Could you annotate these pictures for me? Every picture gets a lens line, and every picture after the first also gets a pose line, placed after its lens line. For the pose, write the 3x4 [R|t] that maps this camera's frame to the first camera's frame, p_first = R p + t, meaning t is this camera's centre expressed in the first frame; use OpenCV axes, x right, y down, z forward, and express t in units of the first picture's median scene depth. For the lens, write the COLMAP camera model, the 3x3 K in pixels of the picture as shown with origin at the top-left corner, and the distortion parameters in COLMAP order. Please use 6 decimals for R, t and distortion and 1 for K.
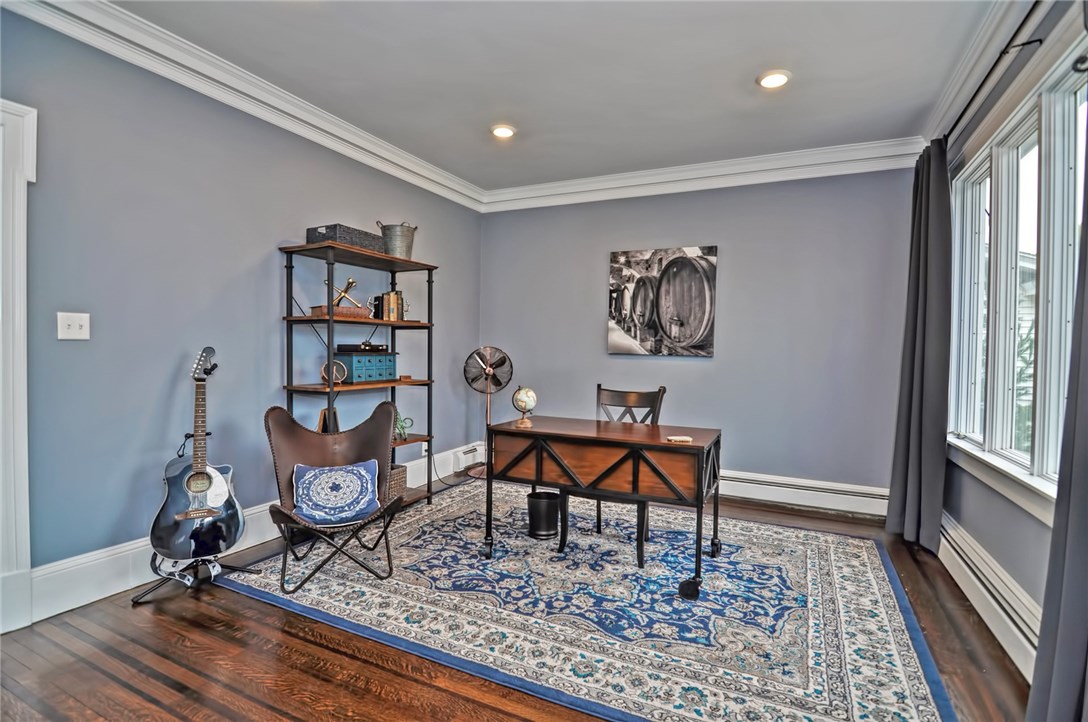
lens RADIAL K [[522.7, 0, 539.3], [0, 522.7, 360.0], [0, 0, 1]] dist [-0.002133, -0.013235]
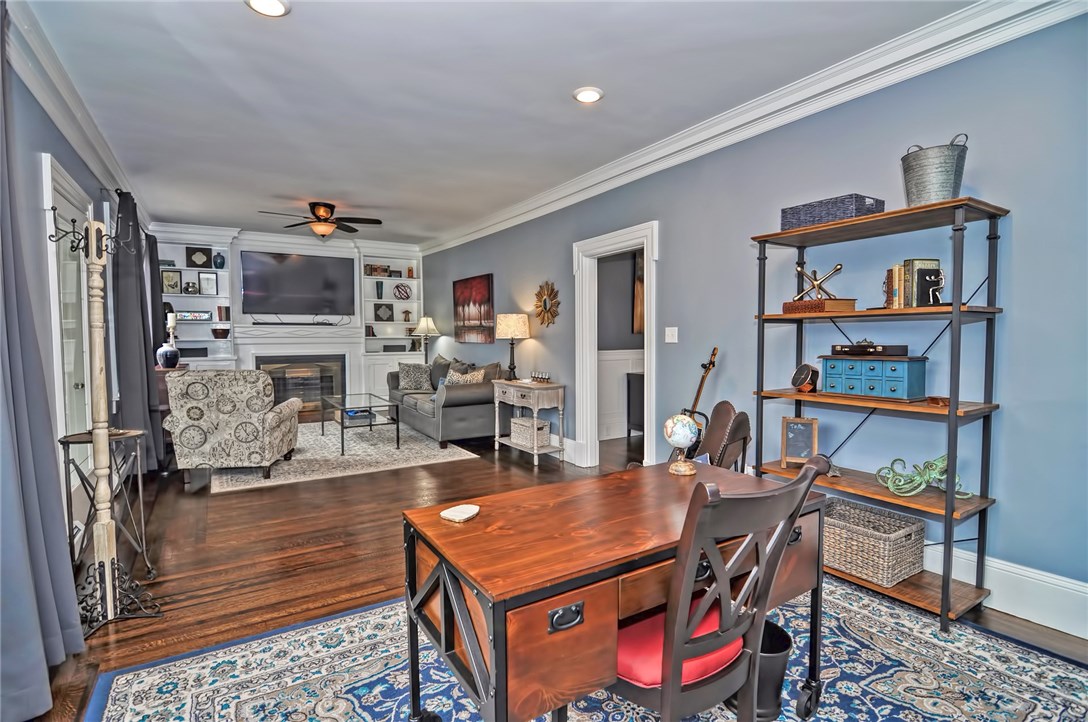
lens RADIAL K [[522.7, 0, 547.1], [0, 522.7, 360.7], [0, 0, 1]] dist [-0.002133, -0.013235]
pose [[-0.520020, 0.029538, -0.853643, 0.597389], [-0.017502, 0.998824, 0.045223, -0.038191], [0.853975, 0.038458, -0.518891, 1.154159]]
